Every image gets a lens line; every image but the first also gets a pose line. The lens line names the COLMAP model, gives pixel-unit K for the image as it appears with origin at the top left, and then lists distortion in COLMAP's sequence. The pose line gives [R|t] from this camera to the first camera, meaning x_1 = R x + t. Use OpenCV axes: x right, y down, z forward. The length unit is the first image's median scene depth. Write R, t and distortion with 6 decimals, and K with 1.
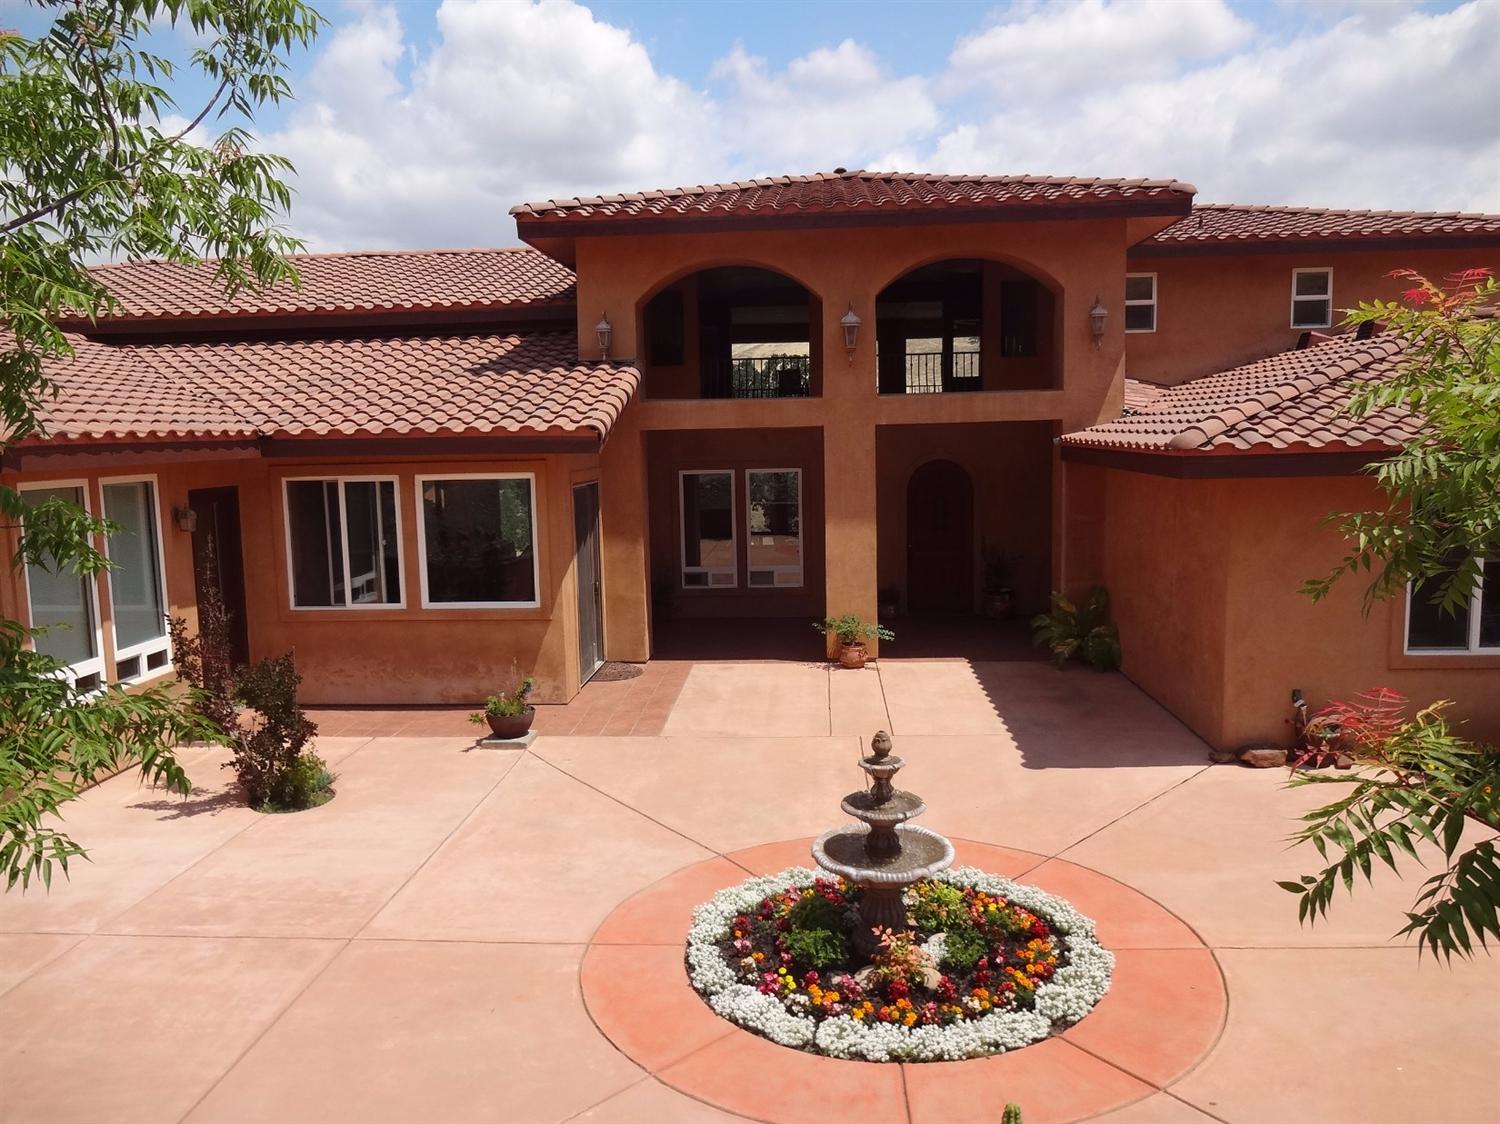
lens RADIAL K [[1111.4, 0, 754.4], [0, 1111.4, 565.0], [0, 0, 1]] dist [-0.006238, -0.004905]
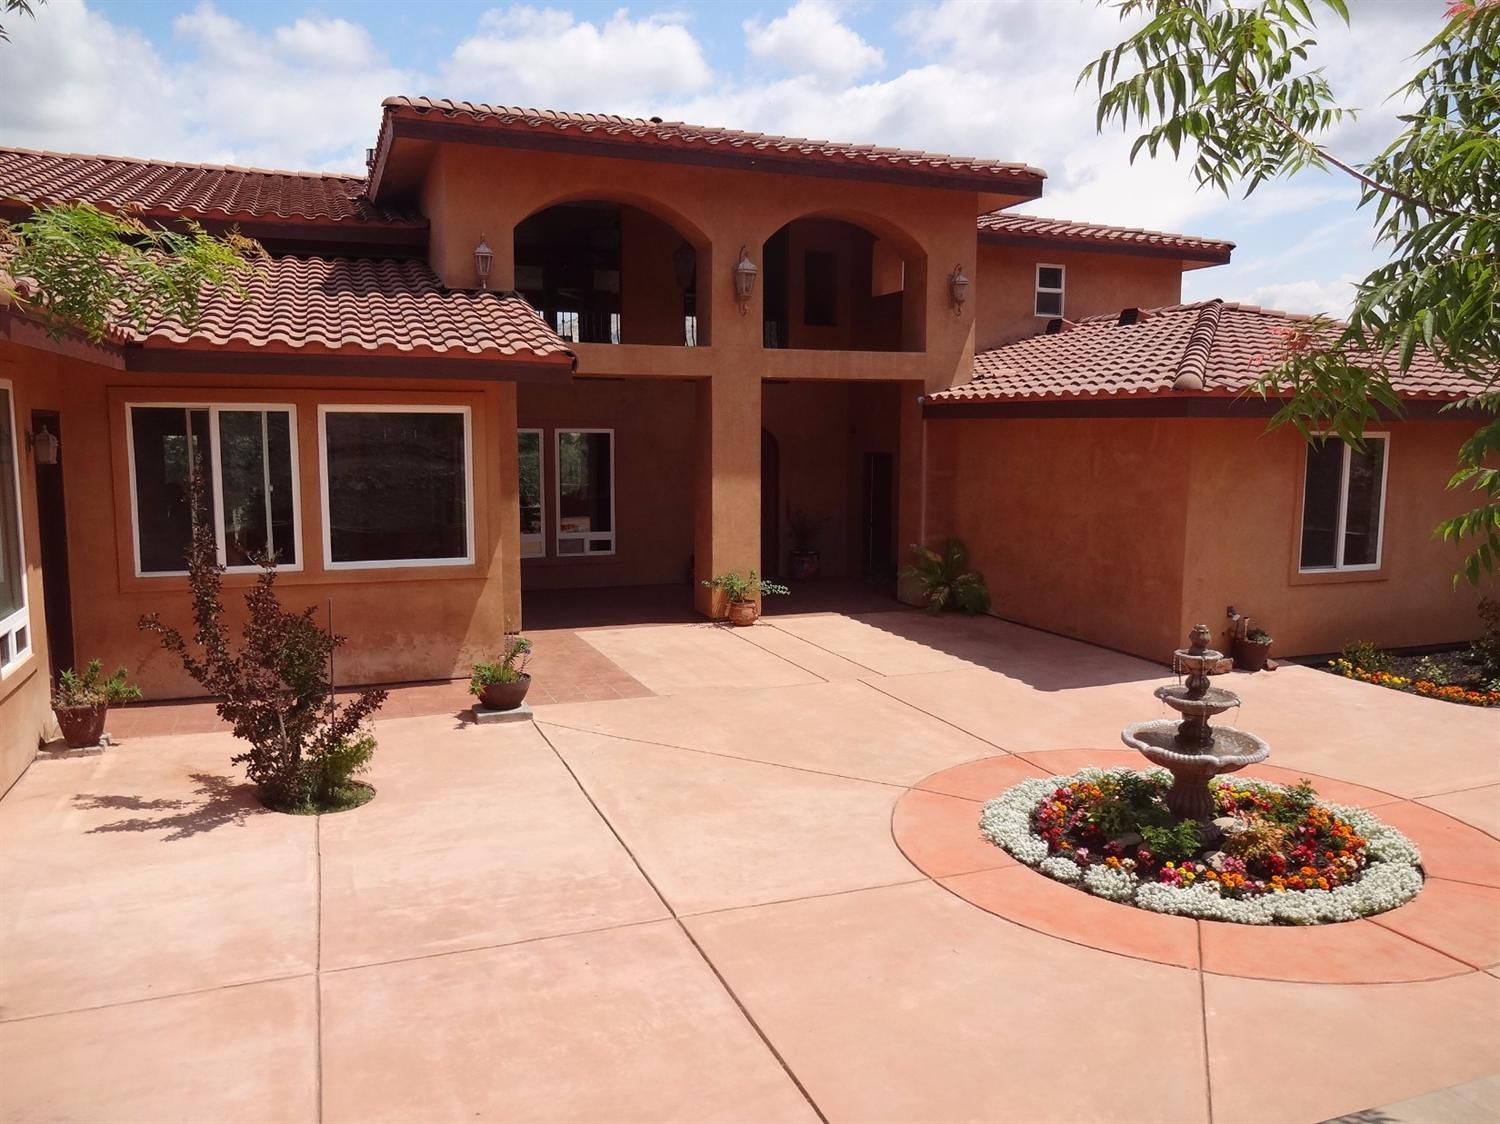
lens RADIAL K [[1111.4, 0, 754.4], [0, 1111.4, 565.0], [0, 0, 1]] dist [-0.006238, -0.004905]
pose [[0.904860, -0.025359, 0.424954, -0.424391], [0.027080, 0.999631, 0.001991, 0.050394], [-0.424847, 0.009706, 0.905213, 0.151373]]
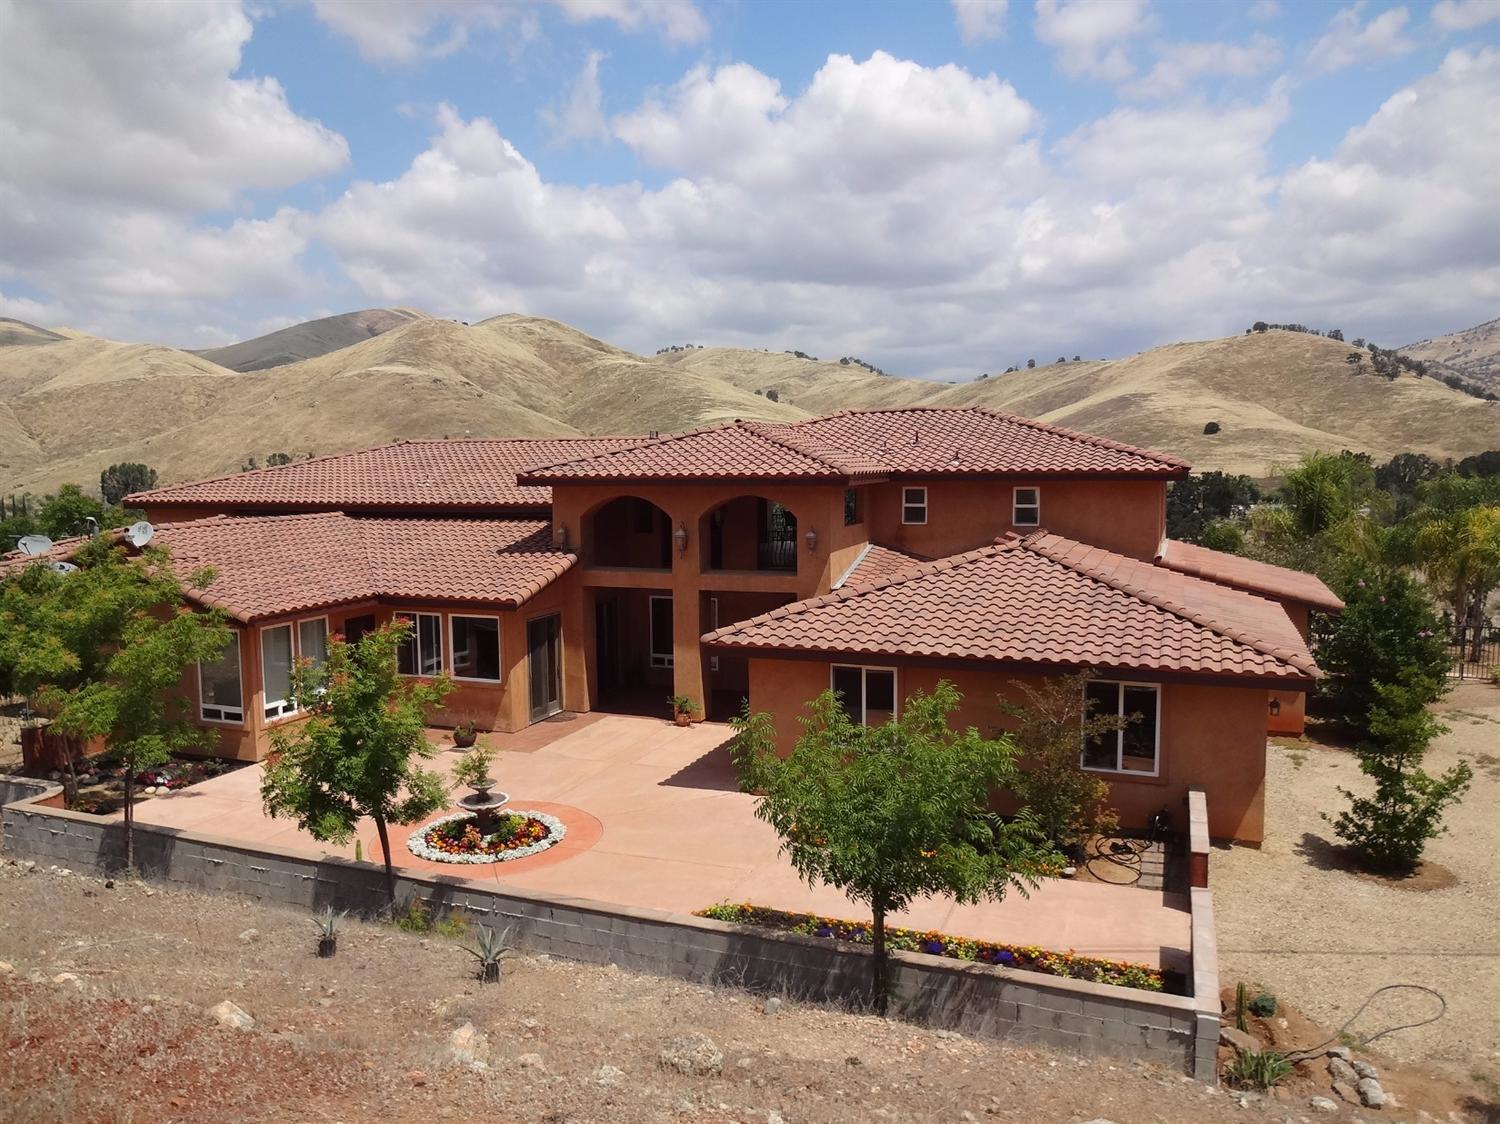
lens RADIAL K [[1111.4, 0, 754.4], [0, 1111.4, 565.0], [0, 0, 1]] dist [-0.006238, -0.004905]
pose [[0.952149, 0.041181, -0.302846, 0.972798], [-0.046133, 0.998893, -0.009213, -0.205527], [0.302131, 0.022743, 0.952995, -0.889832]]
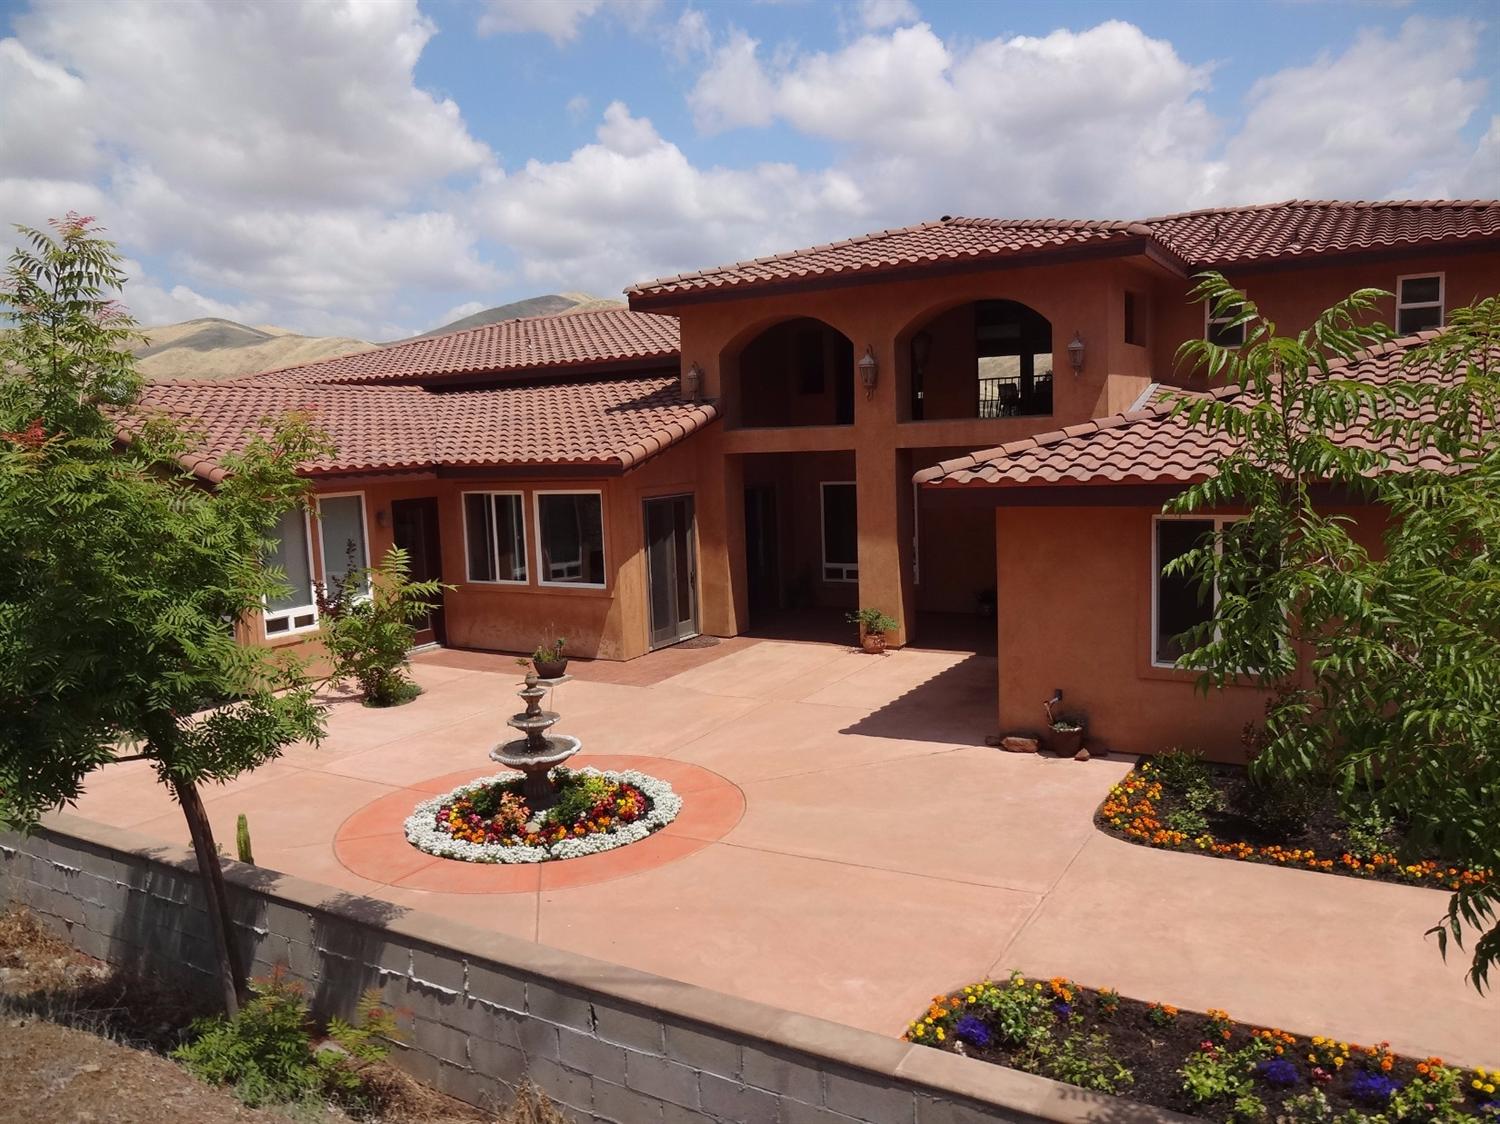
lens RADIAL K [[1111.4, 0, 754.4], [0, 1111.4, 565.0], [0, 0, 1]] dist [-0.006238, -0.004905]
pose [[0.896829, 0.038241, -0.440722, 0.664535], [-0.034010, 0.999268, 0.017500, -0.024199], [0.441069, -0.000705, 0.897473, -0.164419]]
